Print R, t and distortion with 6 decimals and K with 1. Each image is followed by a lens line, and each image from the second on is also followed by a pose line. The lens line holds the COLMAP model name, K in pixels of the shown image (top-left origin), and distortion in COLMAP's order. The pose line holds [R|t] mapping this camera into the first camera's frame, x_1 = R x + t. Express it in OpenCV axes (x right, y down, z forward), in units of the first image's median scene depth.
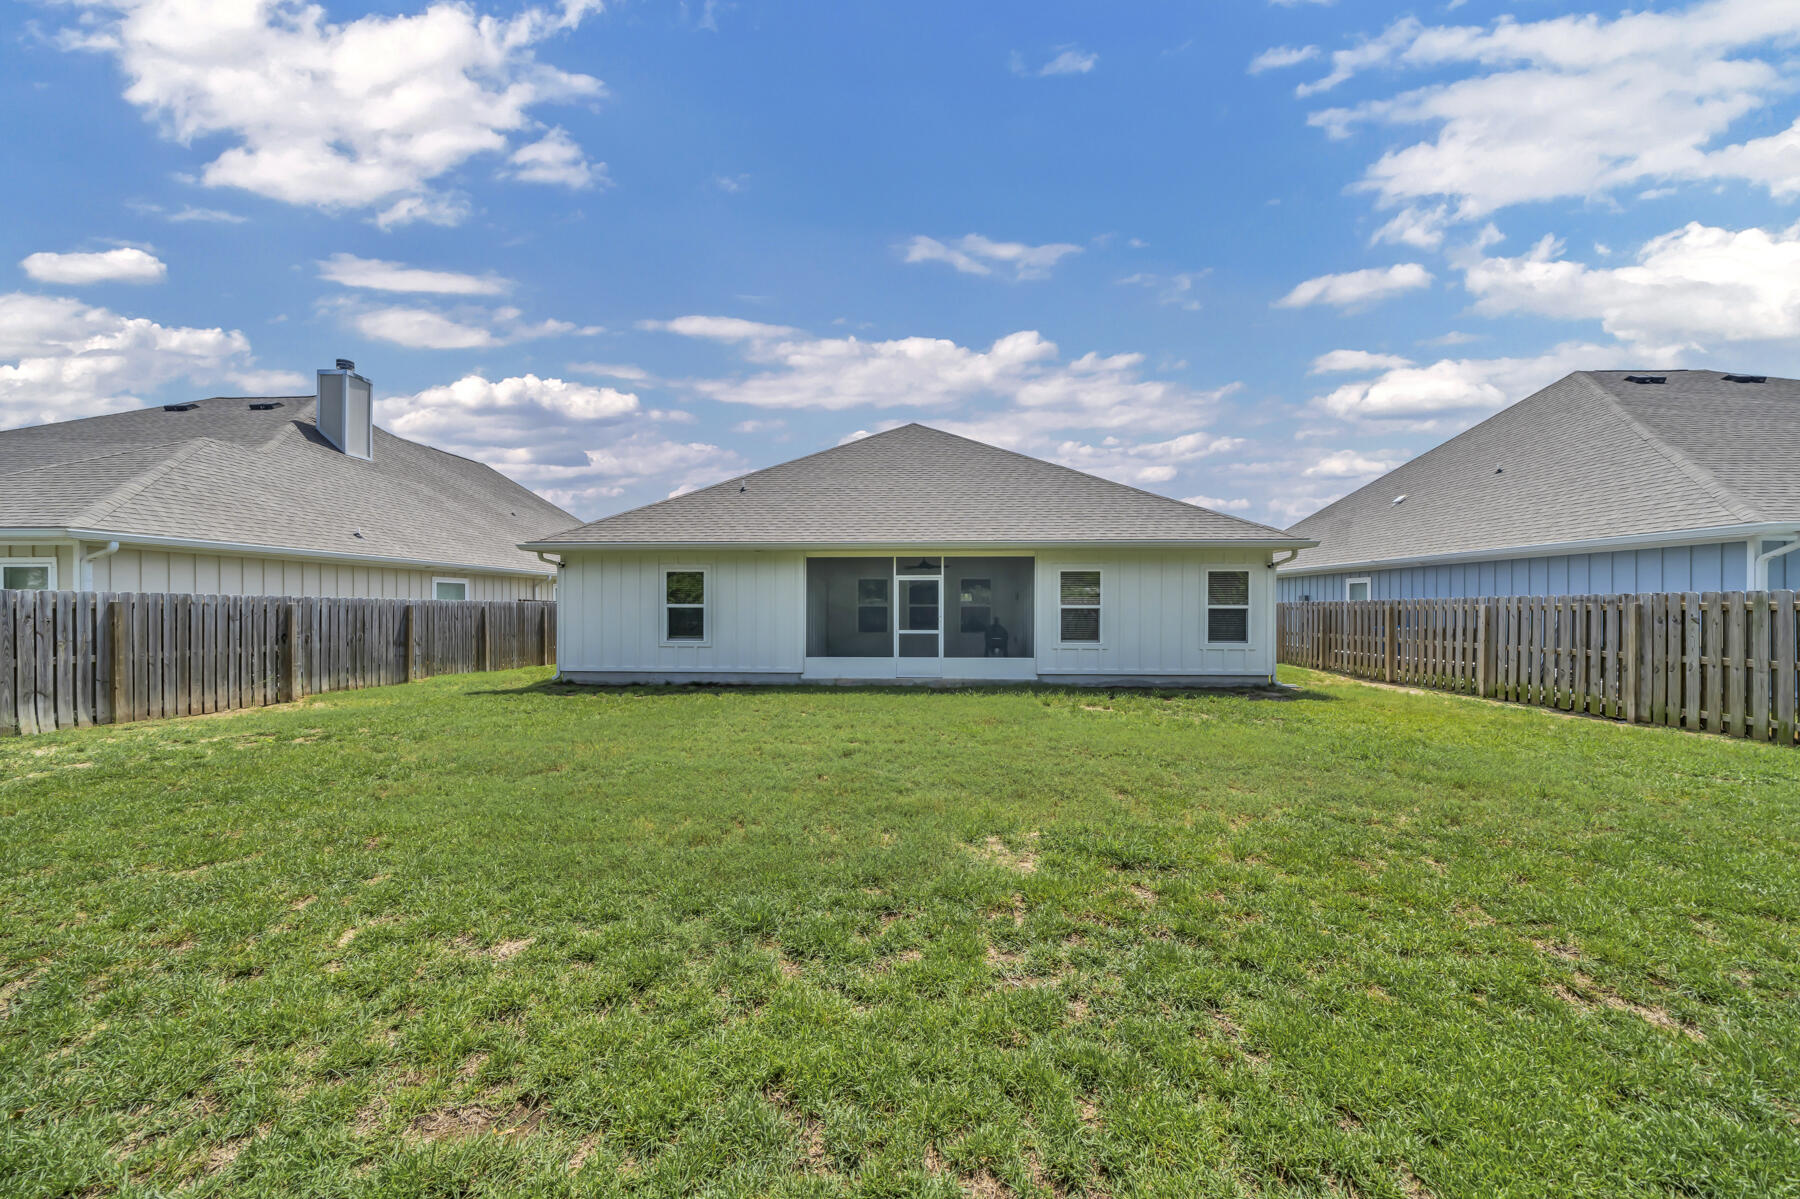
lens RADIAL K [[653.8, 0, 896.2], [0, 653.8, 594.9], [0, 0, 1]] dist [-0.000879, -0.000056]
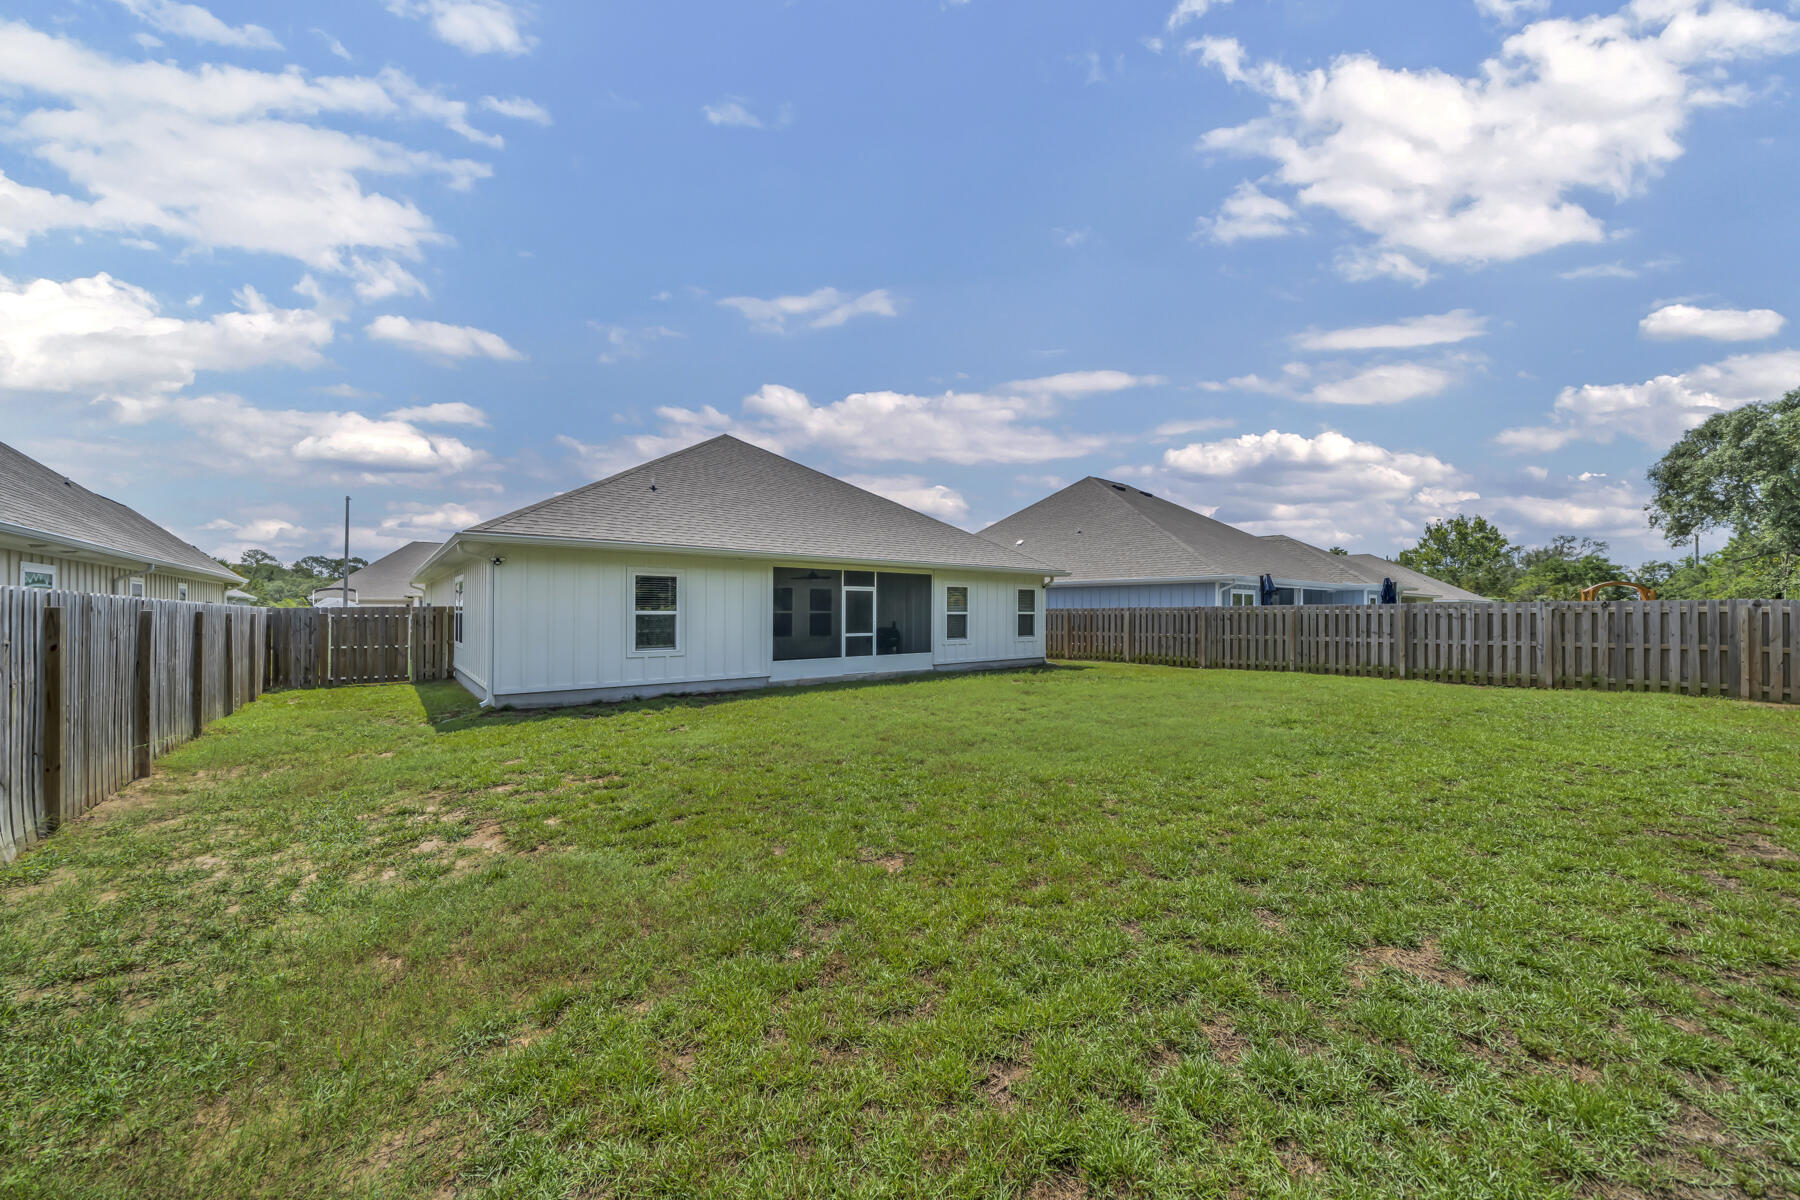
lens RADIAL K [[653.8, 0, 896.2], [0, 653.8, 595.4], [0, 0, 1]] dist [-0.000879, -0.000056]
pose [[0.739013, 0.016611, 0.673486, -0.712385], [-0.010847, 0.999860, -0.012759, 0.000178], [-0.673604, 0.002124, 0.739090, 0.084474]]
